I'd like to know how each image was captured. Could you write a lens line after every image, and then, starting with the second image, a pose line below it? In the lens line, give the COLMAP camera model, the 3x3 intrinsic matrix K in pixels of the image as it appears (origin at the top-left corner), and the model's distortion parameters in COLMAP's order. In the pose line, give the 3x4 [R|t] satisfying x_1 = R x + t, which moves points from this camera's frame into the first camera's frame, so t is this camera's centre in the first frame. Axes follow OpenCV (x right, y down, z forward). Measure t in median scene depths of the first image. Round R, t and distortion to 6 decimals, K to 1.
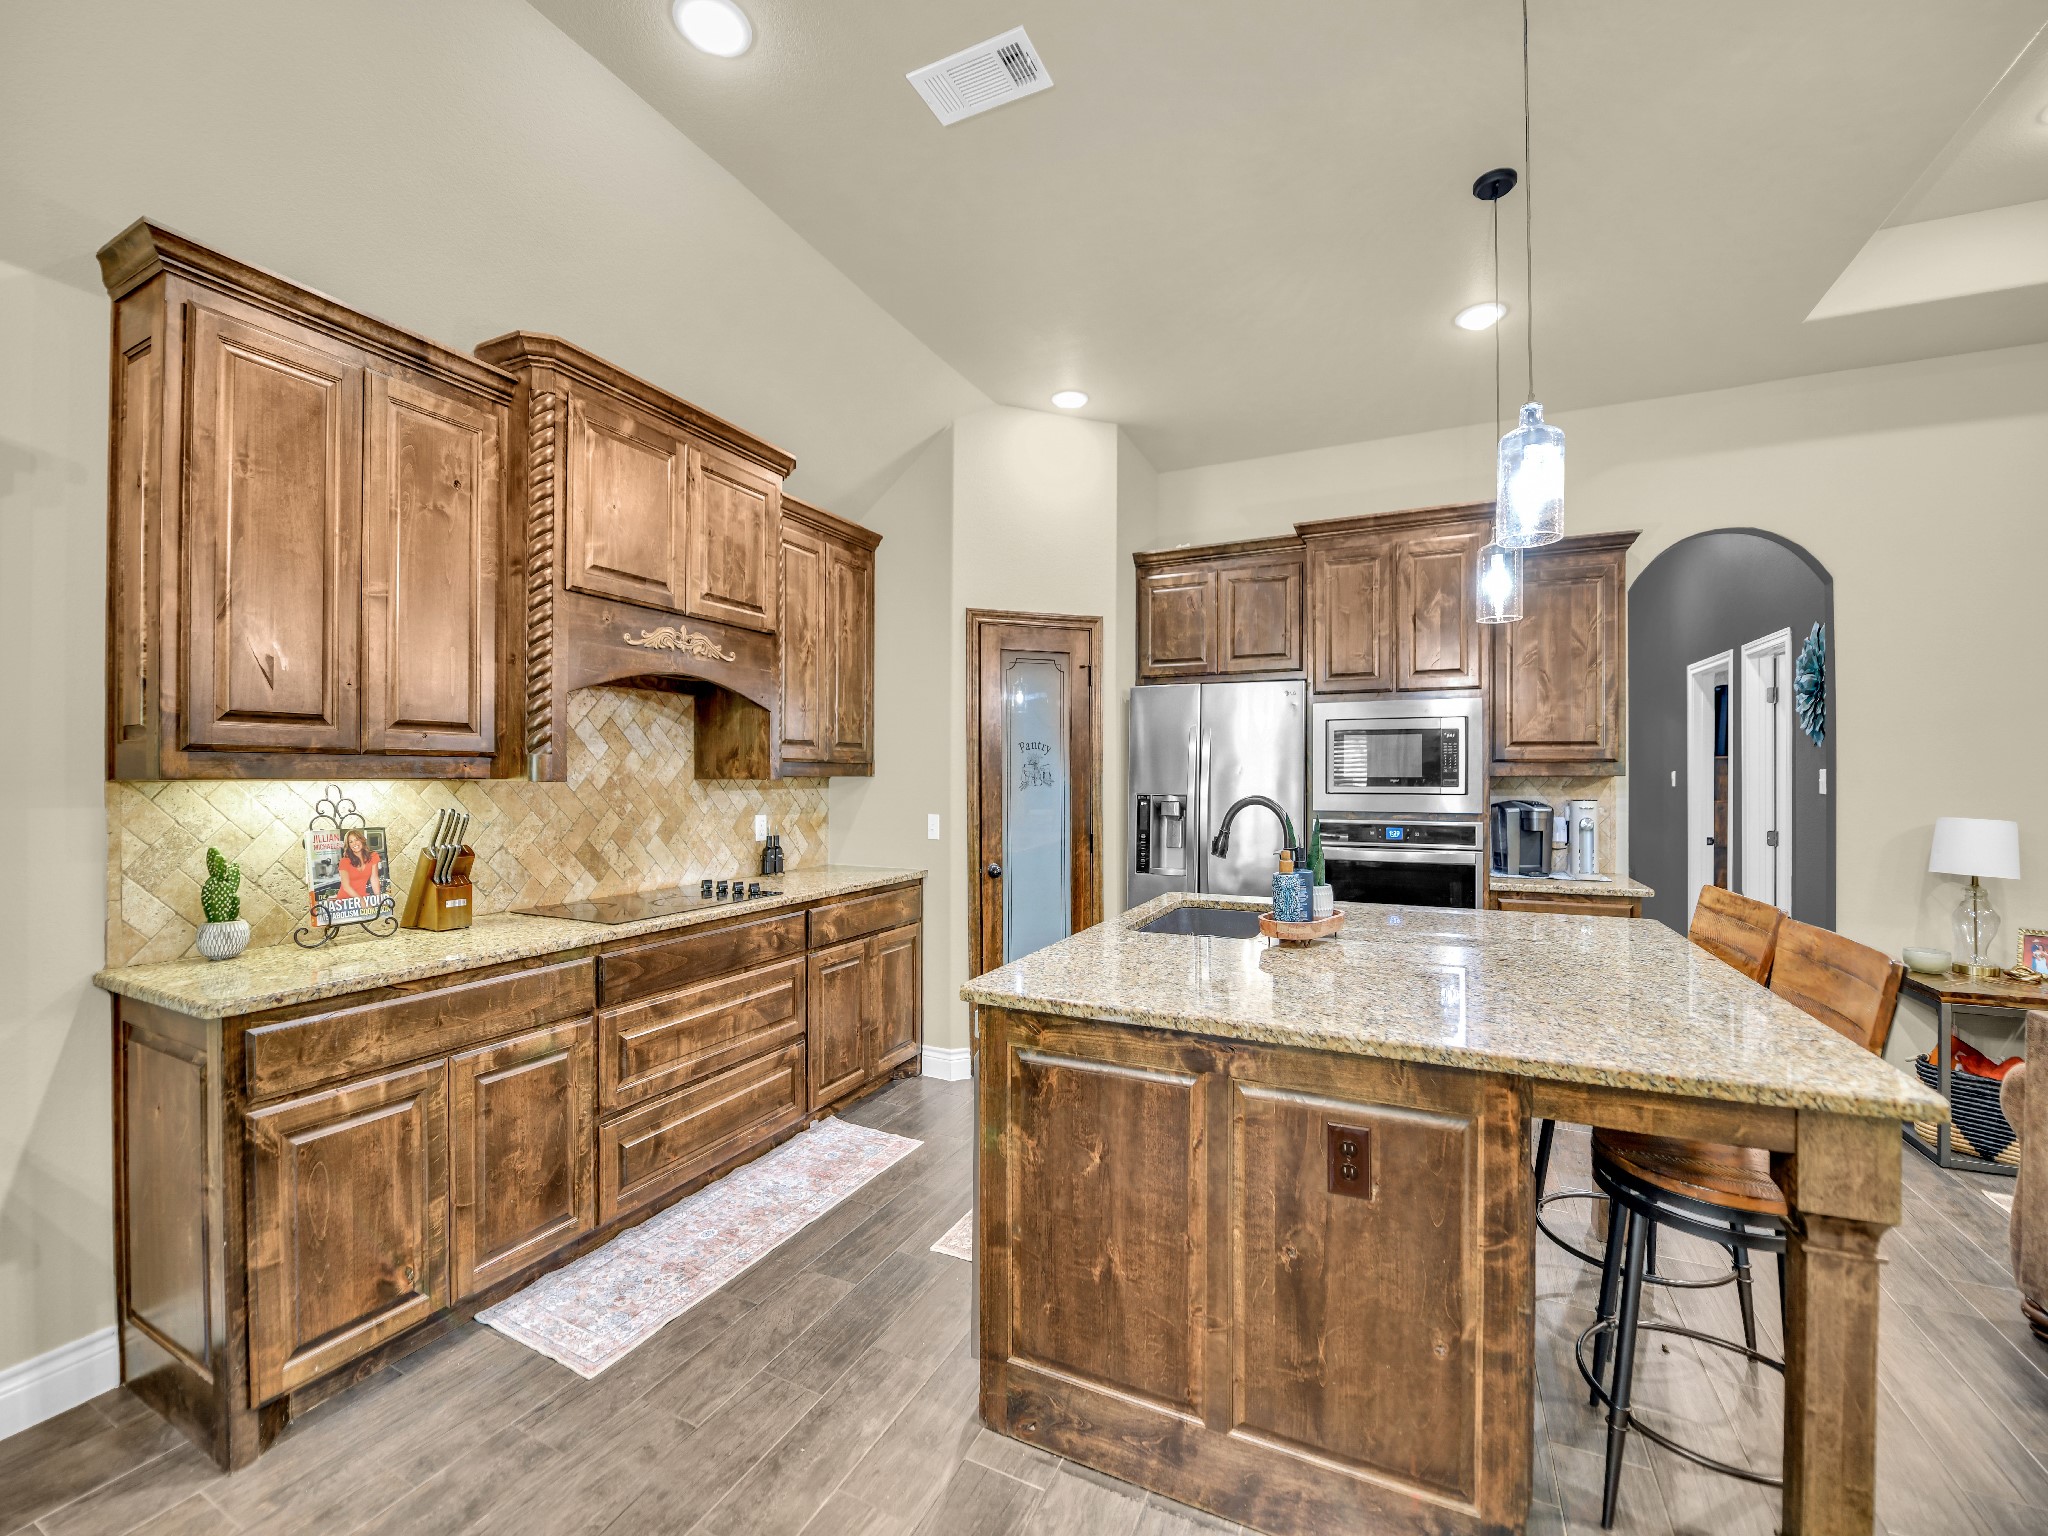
lens RADIAL K [[810.9, 0, 1060.0], [0, 810.9, 764.3], [0, 0, 1]] dist [-0.014308, -0.001038]
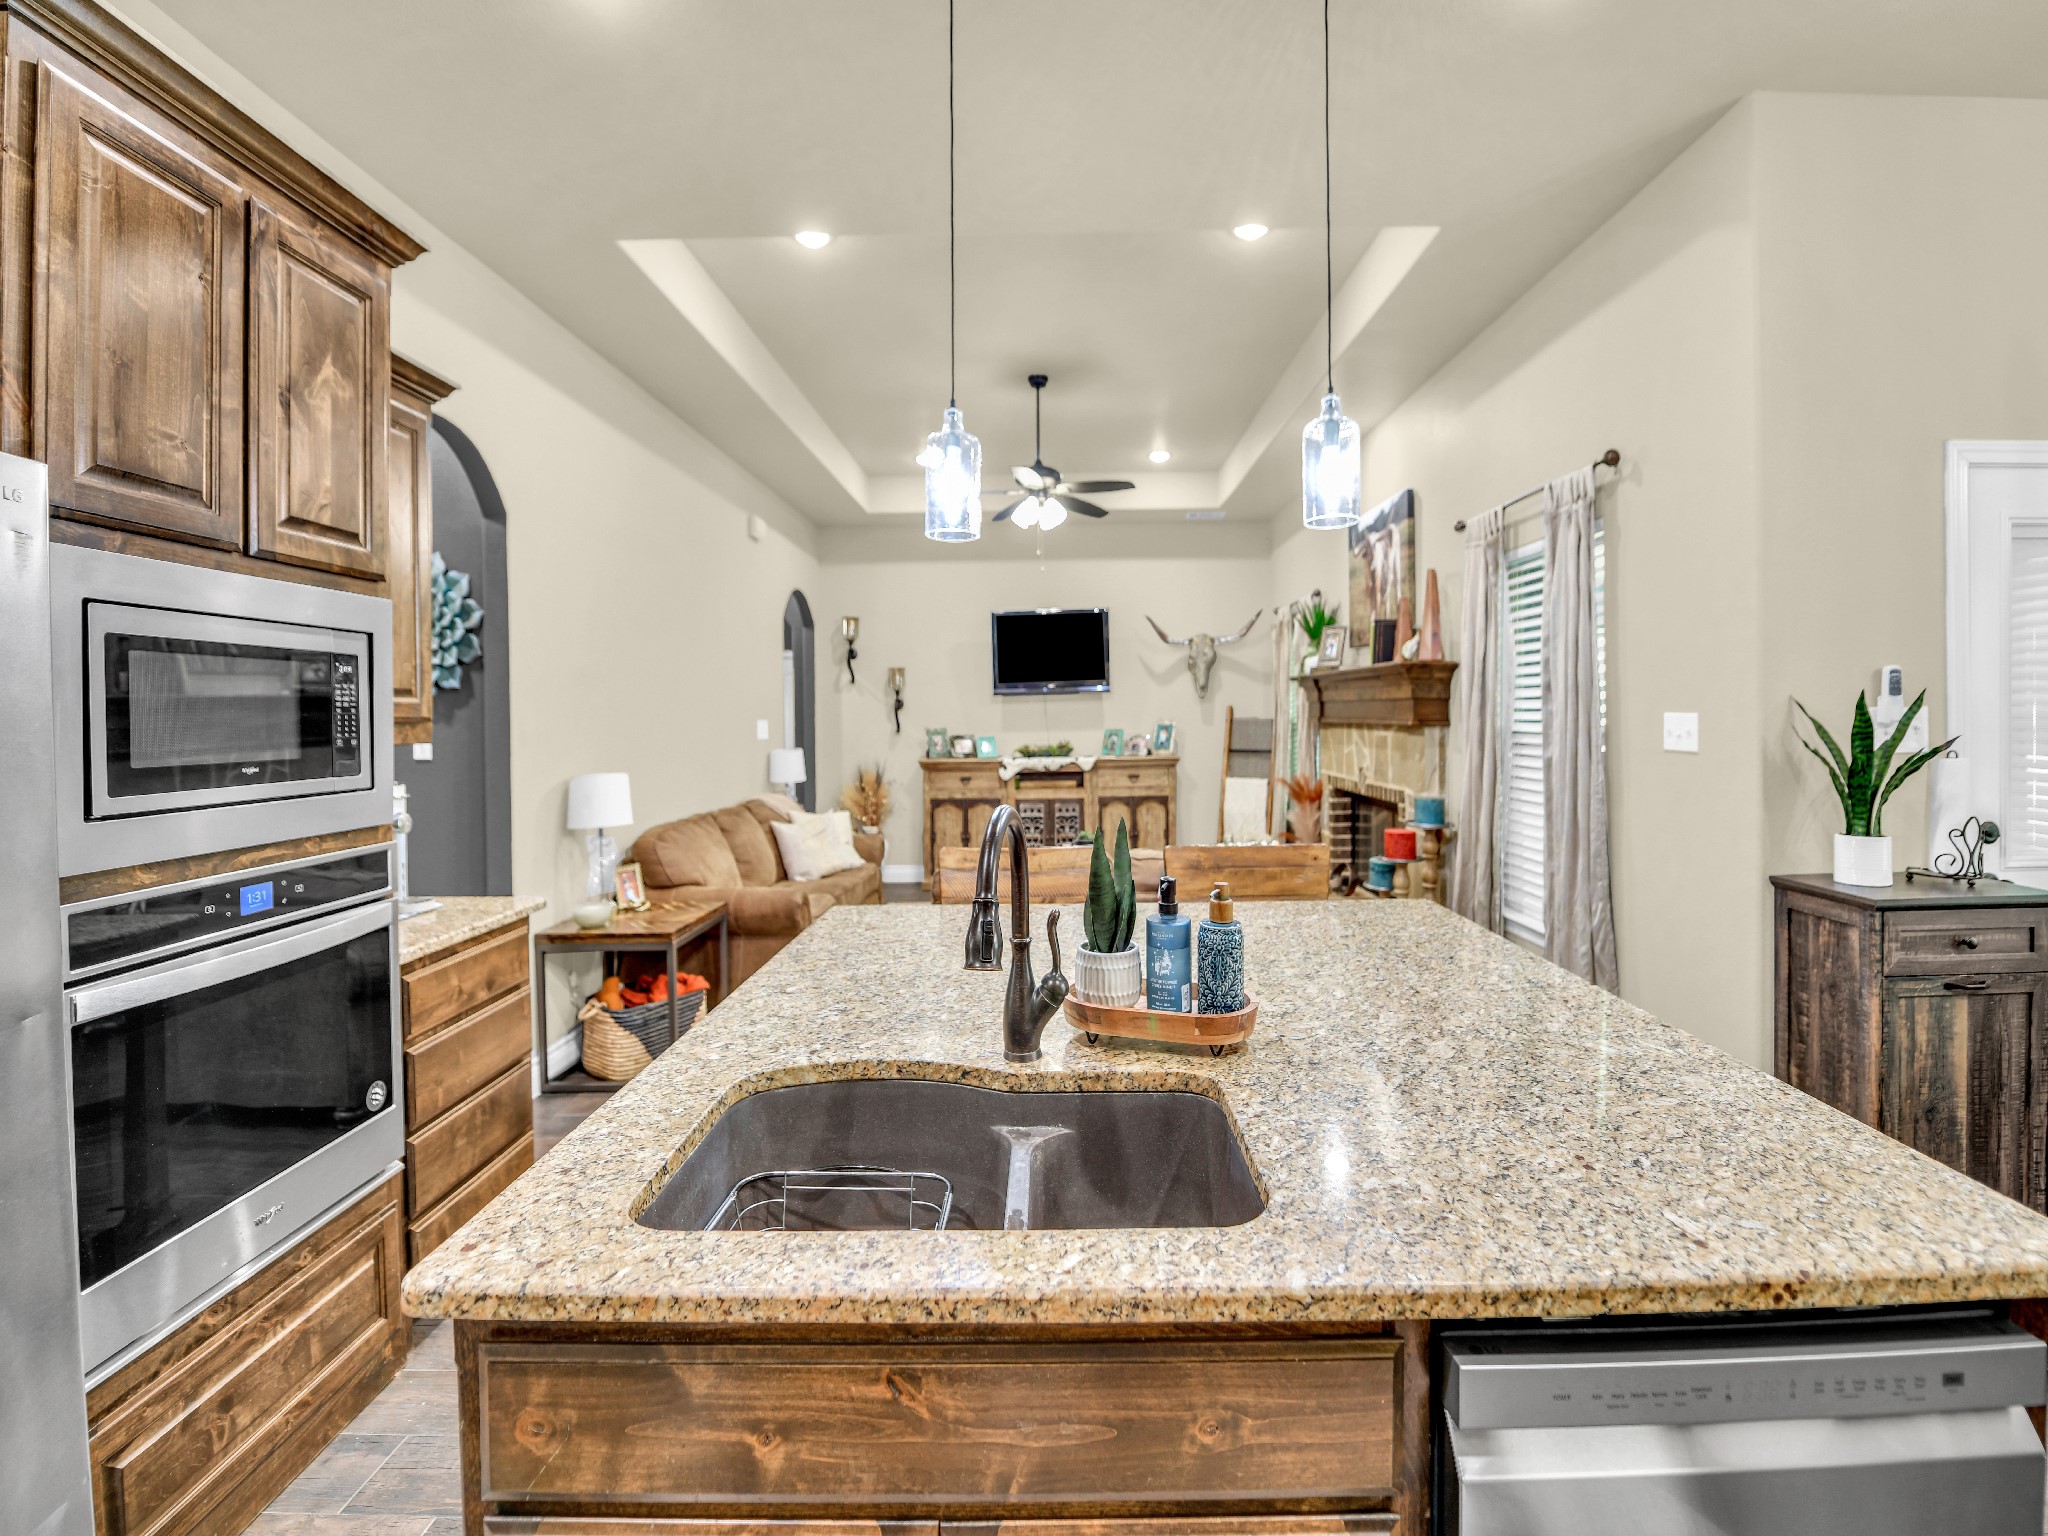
lens RADIAL K [[860.6, 0, 1040.4], [0, 860.6, 717.9], [0, 0, 1]] dist [-0.015039, -0.002100]
pose [[-0.407158, -0.000426, 0.913358, -0.183771], [-0.003770, 0.999992, -0.001214, -0.008536], [-0.913350, -0.003937, -0.407156, 0.996772]]
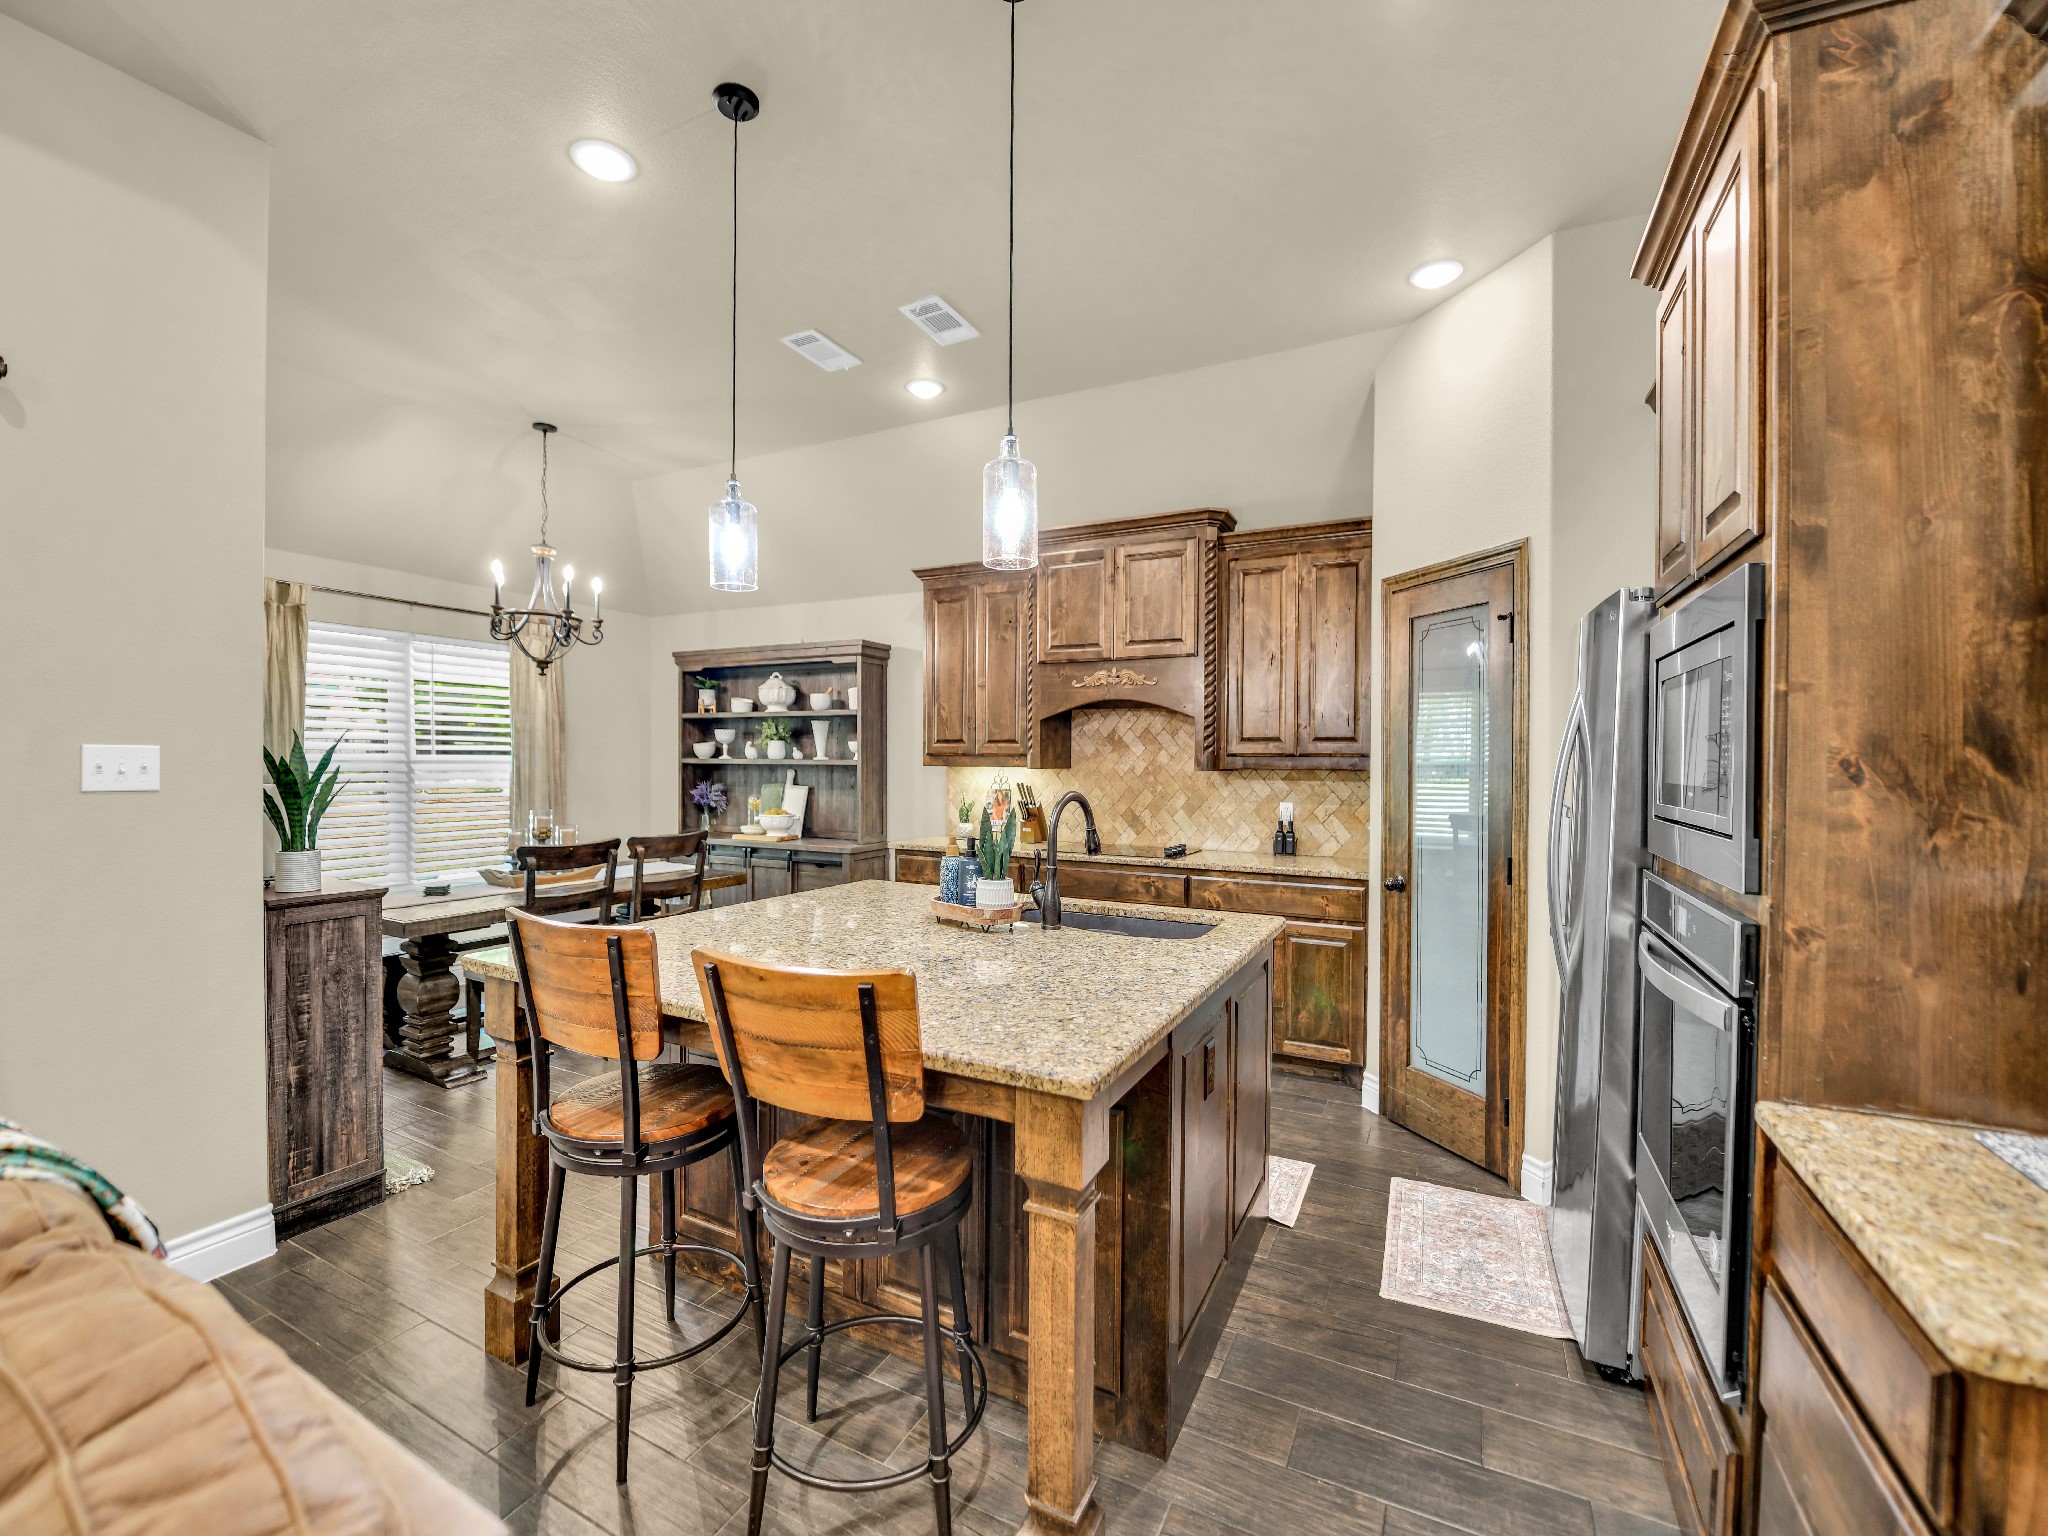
lens RADIAL K [[860.6, 0, 1024.4], [0, 860.6, 764.1], [0, 0, 1]] dist [-0.015039, -0.002100]
pose [[-0.032241, 0.004638, -0.999469, 1.060943], [0.005655, 0.999974, 0.004458, 0.000854], [0.999464, -0.005508, -0.032267, 0.824149]]
